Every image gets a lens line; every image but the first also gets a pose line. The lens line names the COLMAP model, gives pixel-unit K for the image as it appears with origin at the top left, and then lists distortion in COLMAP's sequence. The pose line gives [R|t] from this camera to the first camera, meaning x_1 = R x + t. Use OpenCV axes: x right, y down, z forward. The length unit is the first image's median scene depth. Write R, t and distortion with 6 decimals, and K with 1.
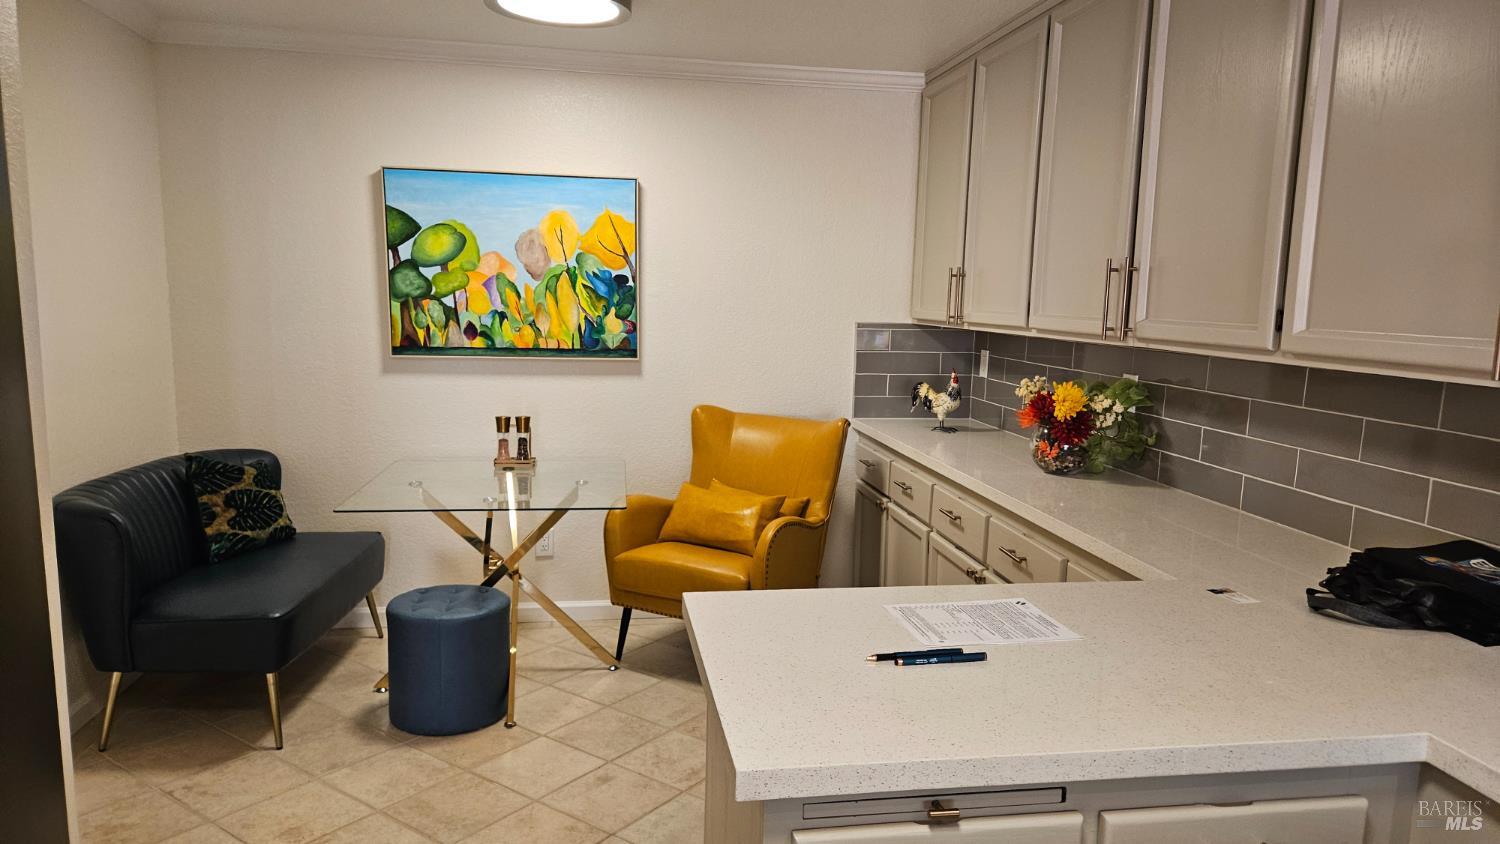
lens RADIAL K [[1012.8, 0, 748.0], [0, 1012.8, 441.9], [0, 0, 1]] dist [0.081539, -0.001142]
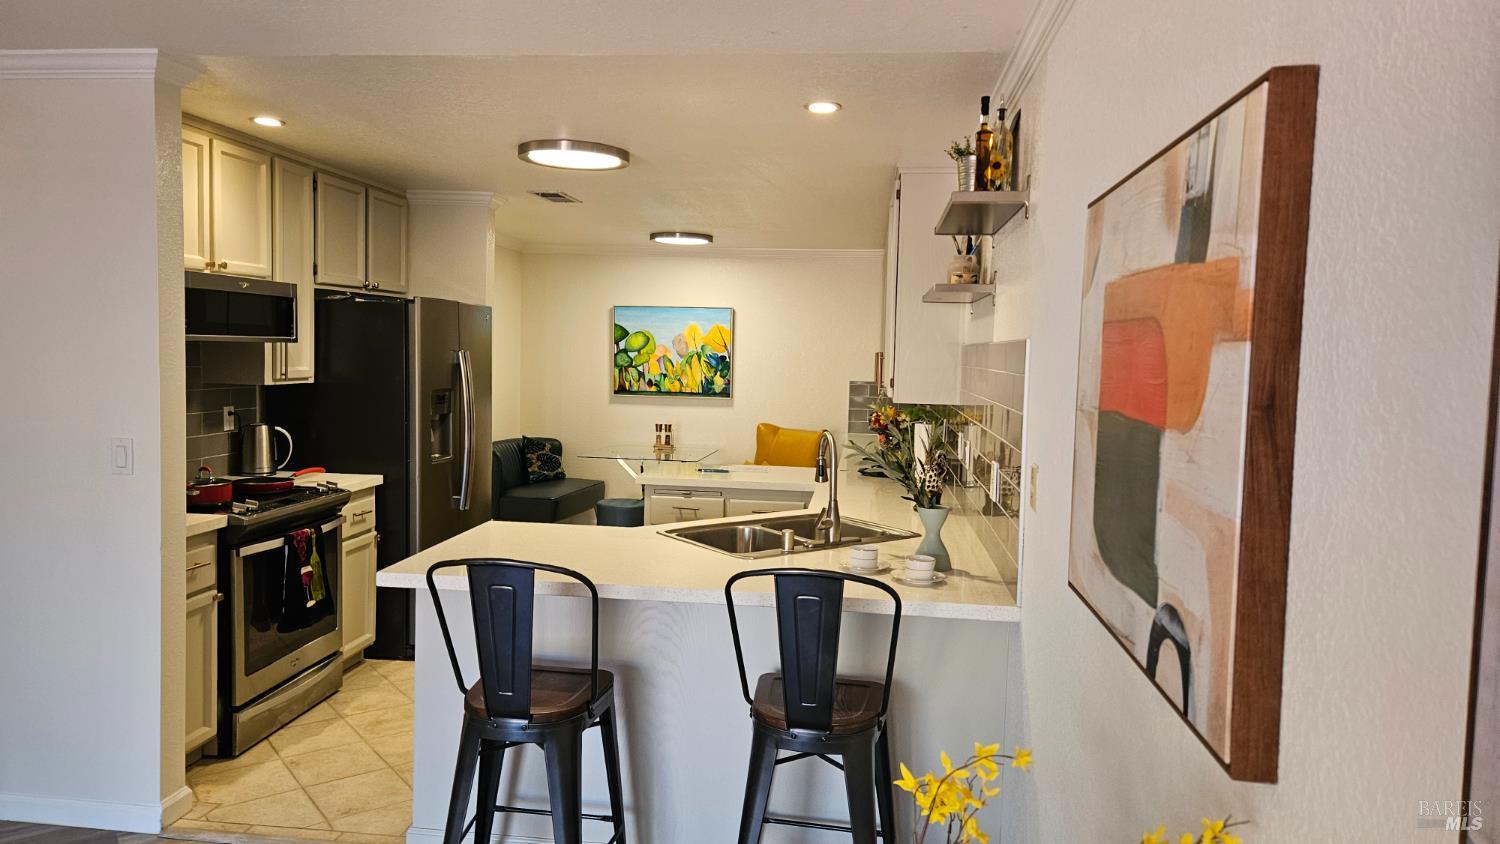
lens RADIAL K [[972.7, 0, 750.0], [0, 972.7, 422.0], [0, 0, 1]] dist [0.079368, -0.123797]
pose [[0.960190, 0.021094, -0.278551, 0.460194], [-0.044790, 0.995869, -0.078980, 0.112265], [0.275735, 0.088313, 0.957168, -0.791577]]
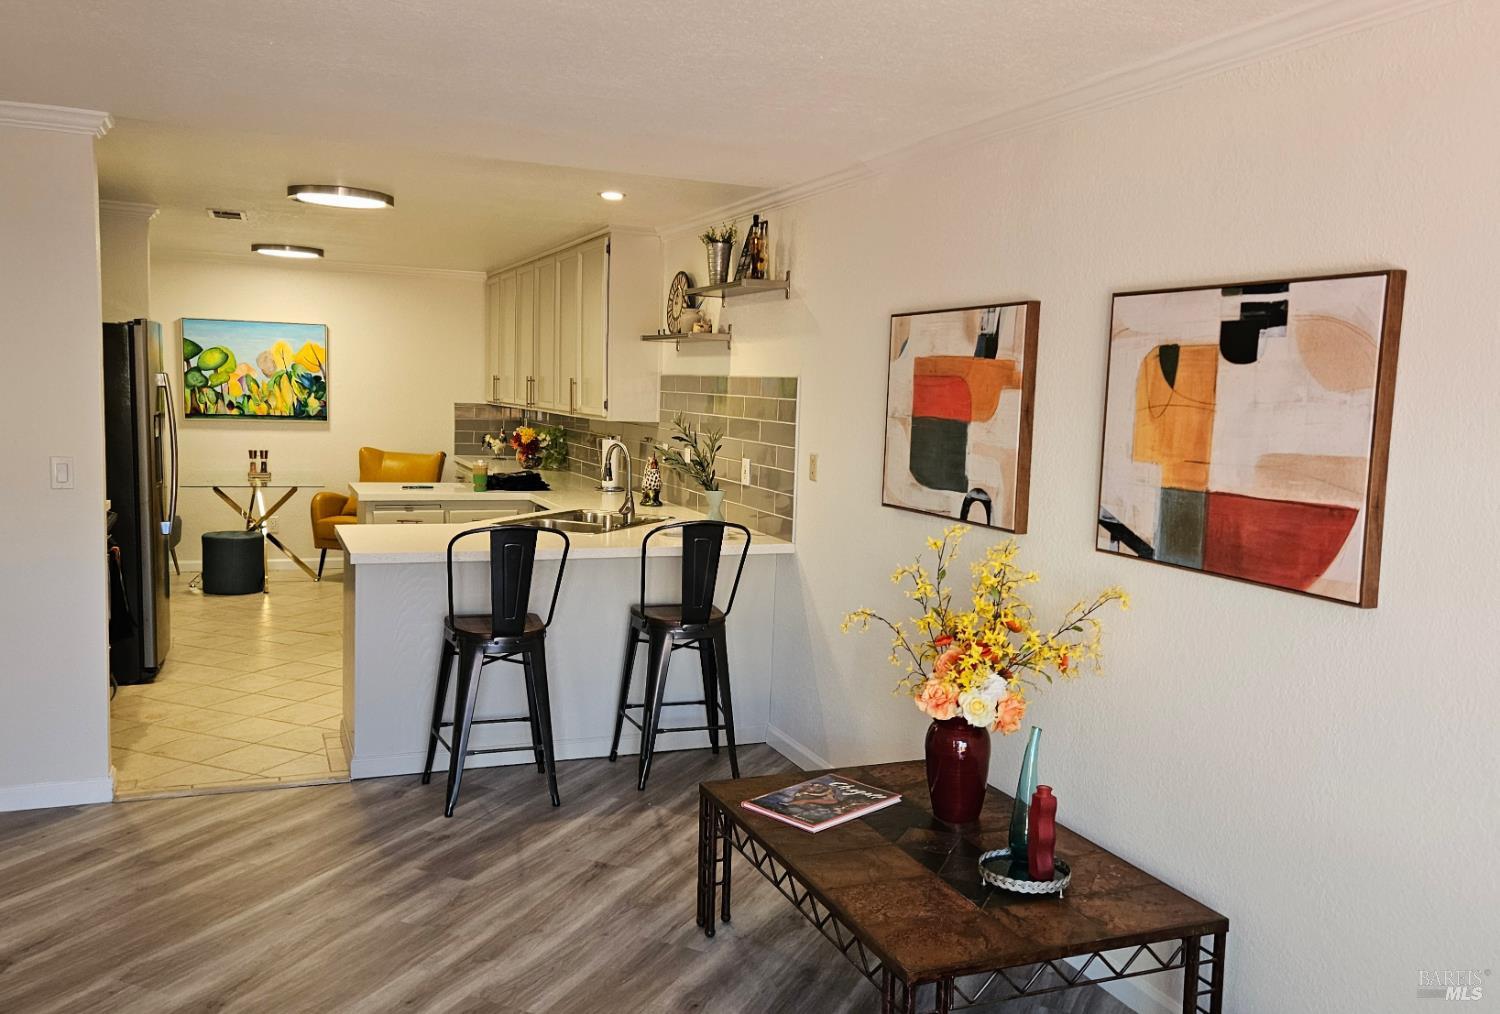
lens RADIAL K [[1180.9, 0, 774.8], [0, 1180.9, 523.4], [0, 0, 1]] dist [0.004697, -0.001211]
pose [[0.966469, -0.017288, 0.256201, 0.125647], [0.024600, 0.999376, -0.025362, 0.181663], [-0.255603, 0.030814, 0.966291, -1.299143]]
